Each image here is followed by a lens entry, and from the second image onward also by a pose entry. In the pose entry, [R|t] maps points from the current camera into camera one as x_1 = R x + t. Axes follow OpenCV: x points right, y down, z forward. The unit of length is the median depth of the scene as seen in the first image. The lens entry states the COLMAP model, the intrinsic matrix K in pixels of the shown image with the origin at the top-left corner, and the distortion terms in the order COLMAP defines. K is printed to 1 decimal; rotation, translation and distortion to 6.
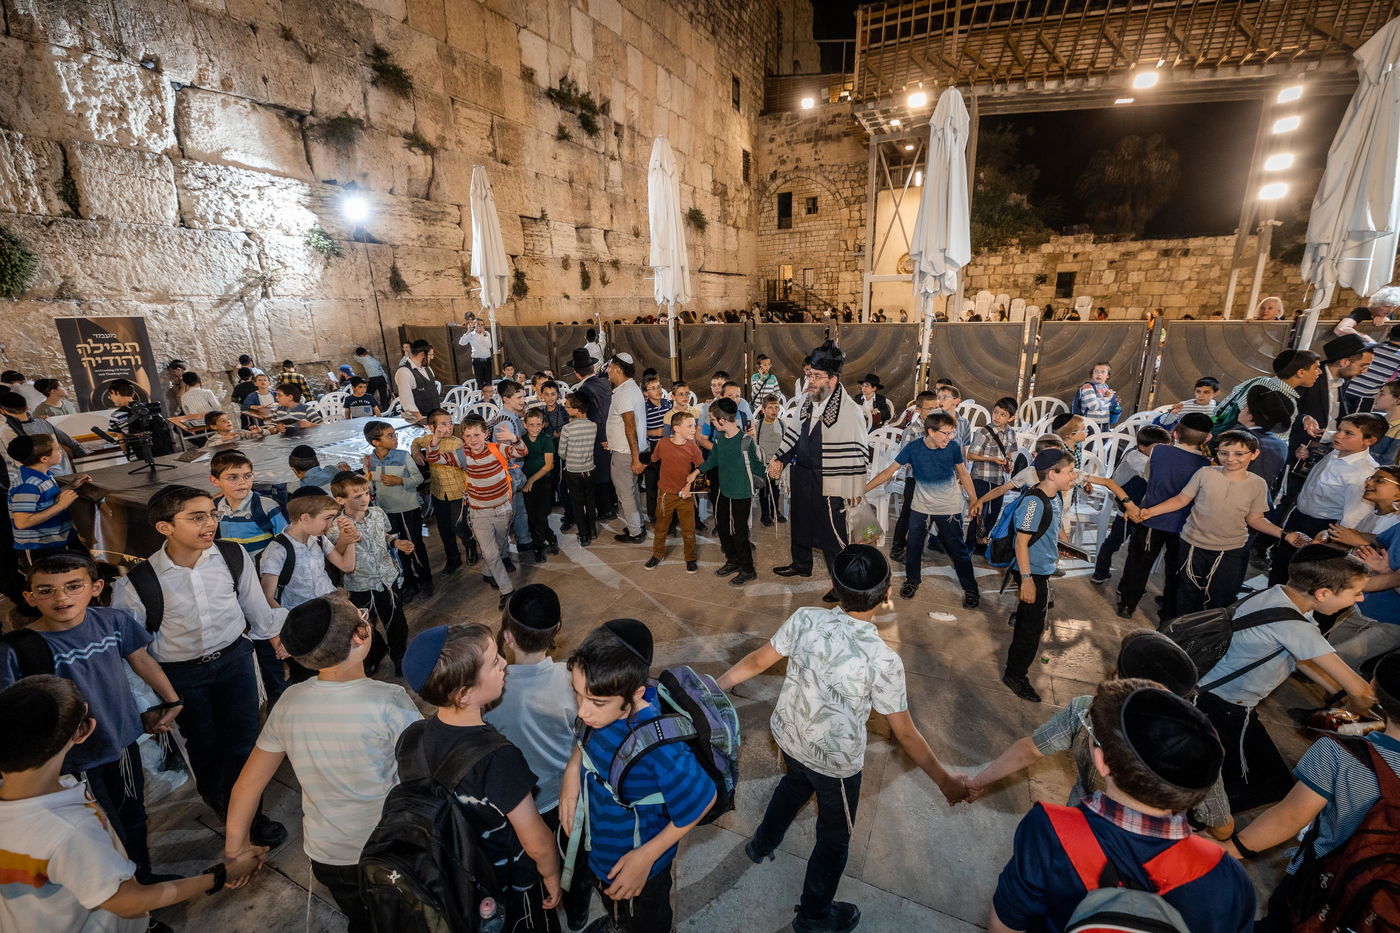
lens RADIAL K [[583.8, 0, 704.1], [0, 583.8, 466.9], [0, 0, 1]] dist [-0.000214, -0.000142]
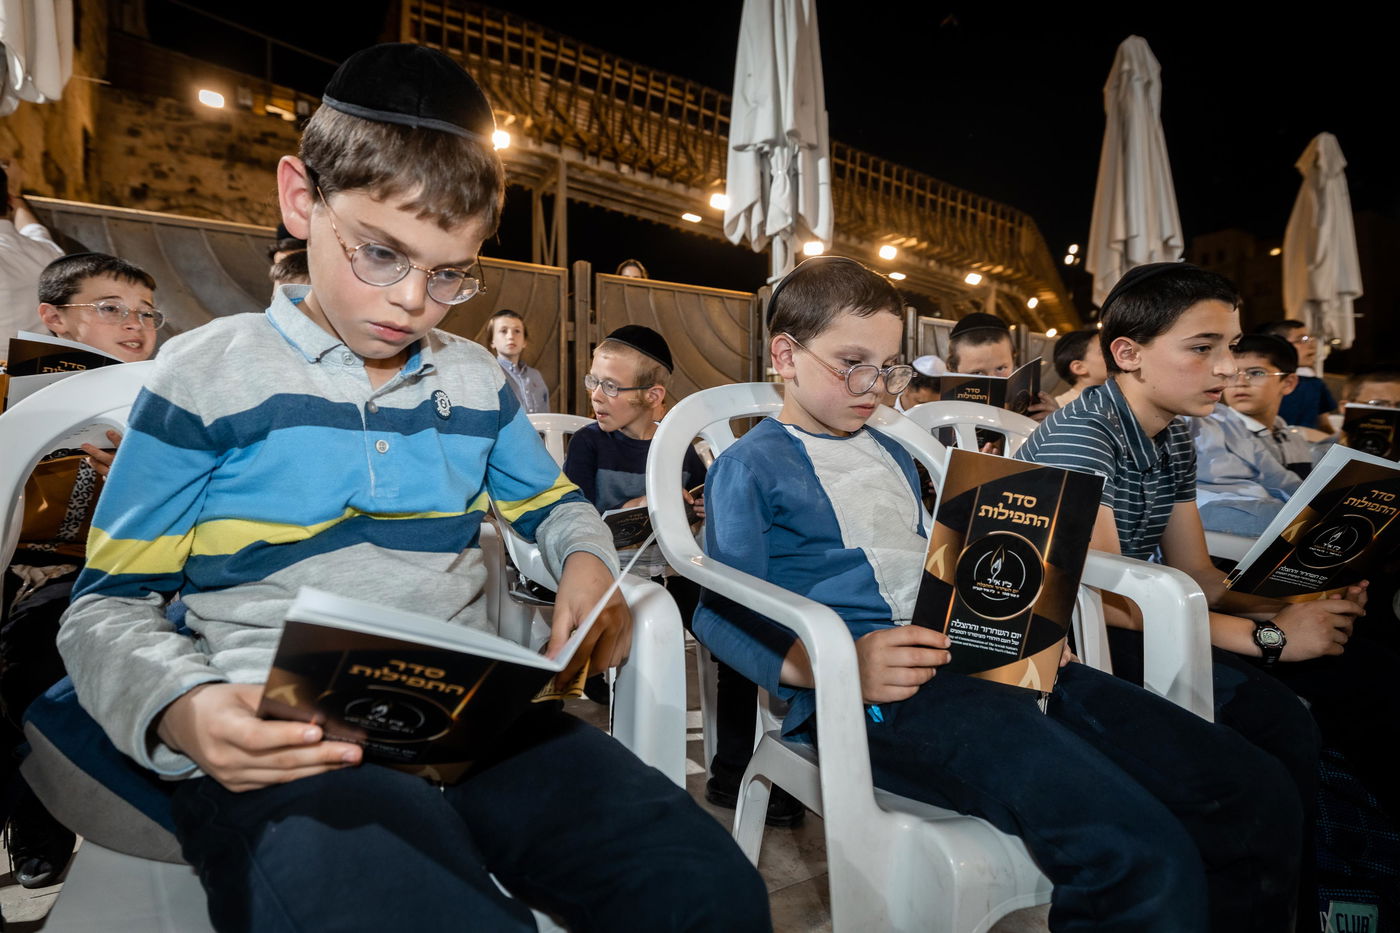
lens RADIAL K [[742.6, 0, 699.7], [0, 742.6, 465.4], [0, 0, 1]] dist [0.010221, -0.000908]
pose [[0.561290, 0.018216, 0.827419, -0.419879], [0.214767, 0.962303, -0.166876, -0.053083], [-0.799268, 0.271368, 0.536219, 0.702594]]
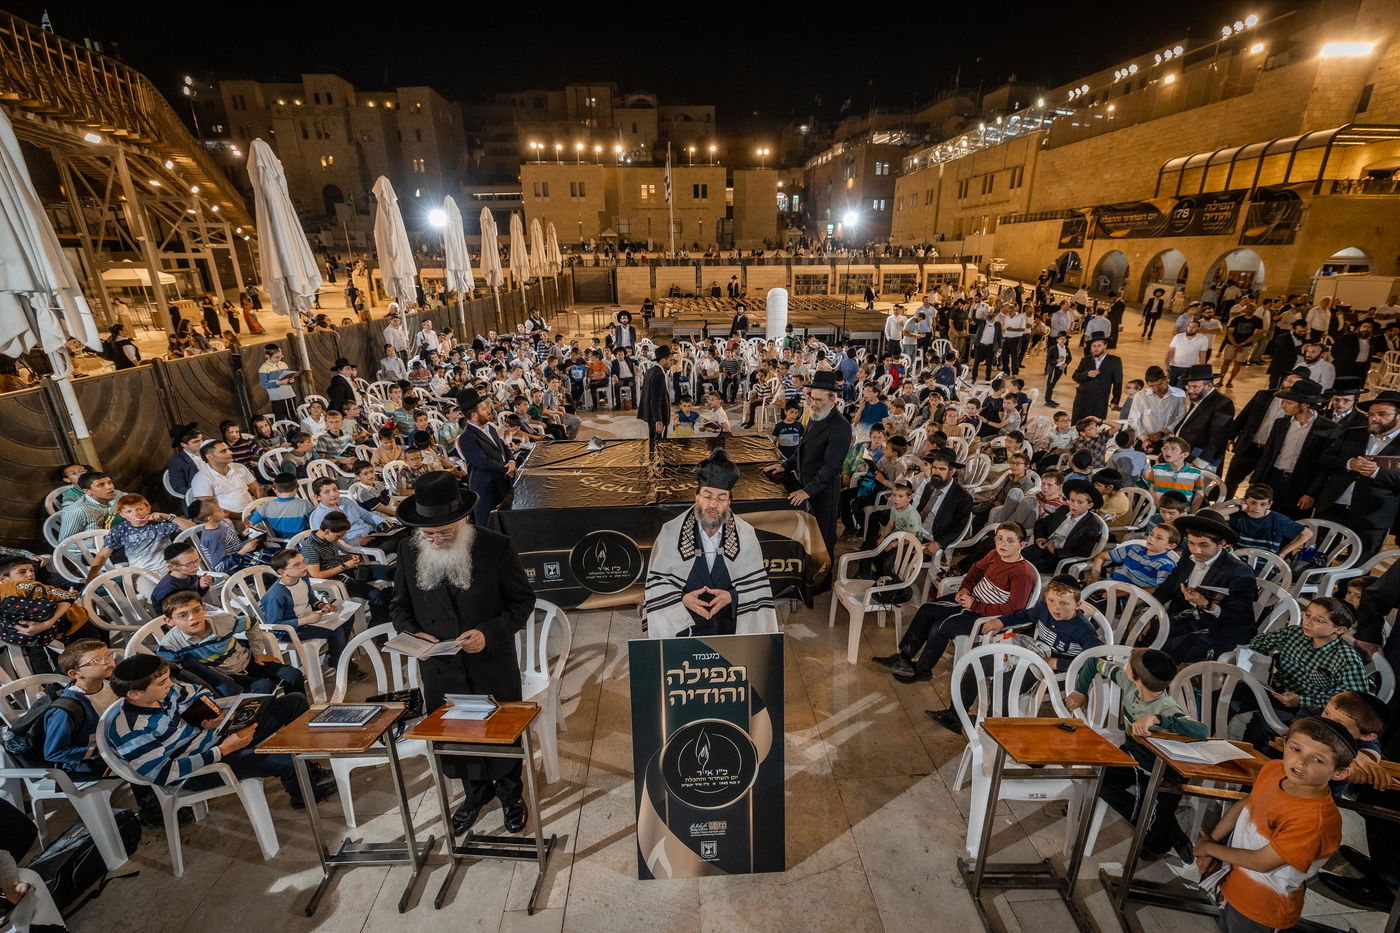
lens RADIAL K [[604.6, 0, 712.0], [0, 604.6, 452.3], [0, 0, 1]] dist [0.000880, -0.000731]
pose [[-0.499546, -0.231694, 0.834728, -0.754907], [0.251560, 0.883251, 0.395709, -0.224531], [-0.828958, 0.407659, -0.382940, 0.633308]]
